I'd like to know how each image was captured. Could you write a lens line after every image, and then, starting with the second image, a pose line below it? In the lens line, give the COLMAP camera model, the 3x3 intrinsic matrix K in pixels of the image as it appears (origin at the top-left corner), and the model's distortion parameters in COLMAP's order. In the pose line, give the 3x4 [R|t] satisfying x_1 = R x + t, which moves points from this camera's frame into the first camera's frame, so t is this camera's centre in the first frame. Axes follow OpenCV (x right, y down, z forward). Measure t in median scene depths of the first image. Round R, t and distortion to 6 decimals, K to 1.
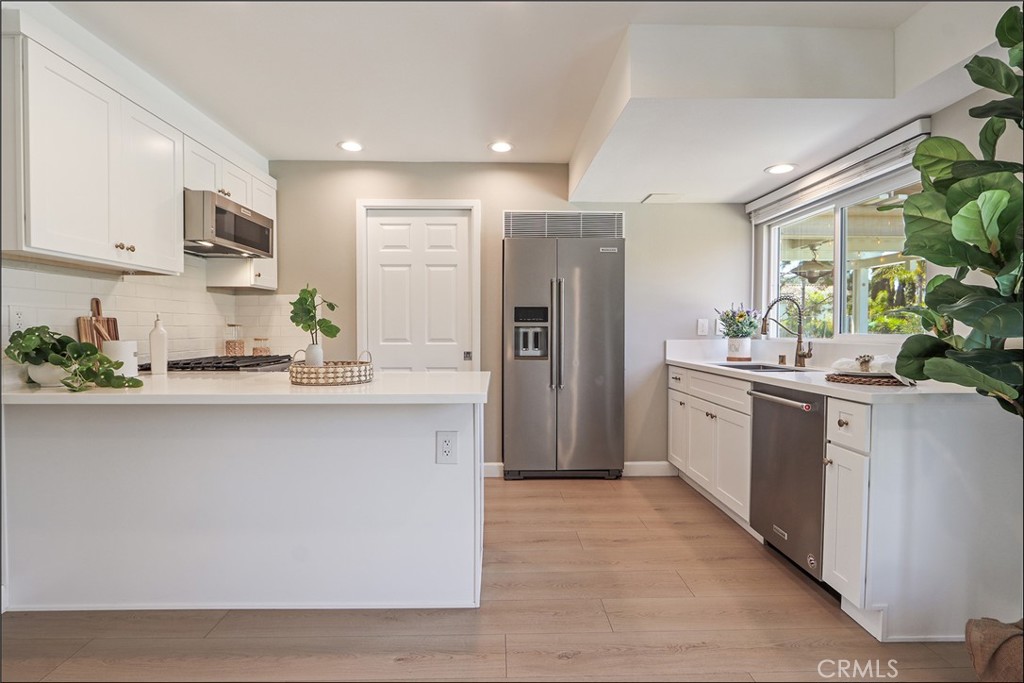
lens RADIAL K [[520.1, 0, 512.0], [0, 520.1, 341.5], [0, 0, 1]] dist [-0.000237, 0.000001]
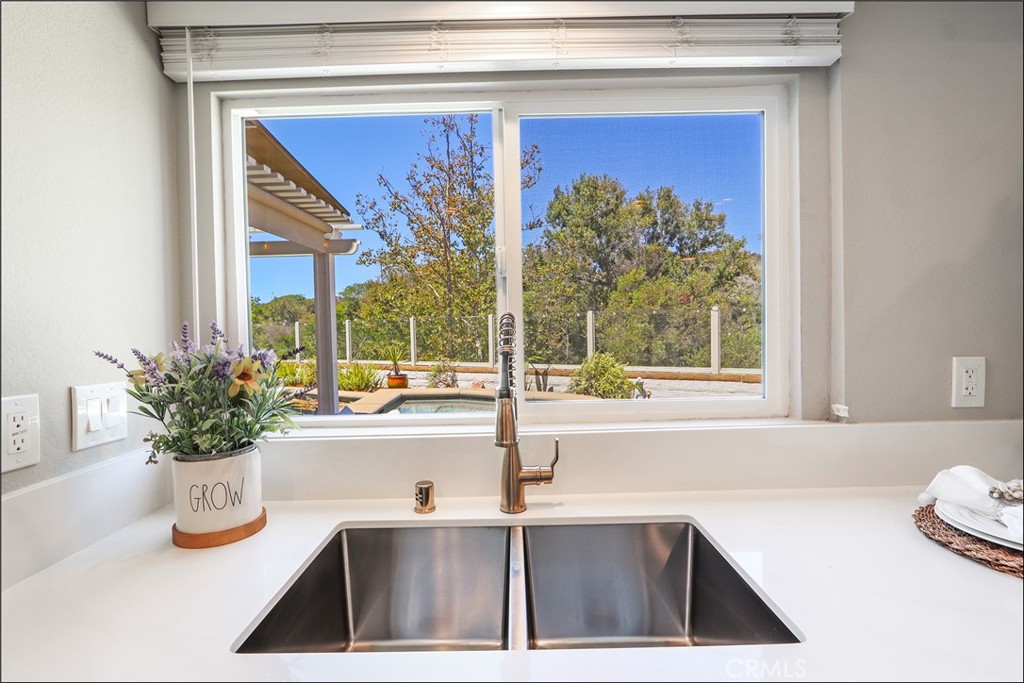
lens RADIAL K [[491.7, 0, 509.5], [0, 491.7, 340.5], [0, 0, 1]] dist [-0.018372, 0.000469]
pose [[0.031532, -0.028051, 0.999109, 0.185011], [0.047923, 0.998499, 0.026522, -0.067691], [-0.998353, 0.047044, 0.032829, 0.841945]]
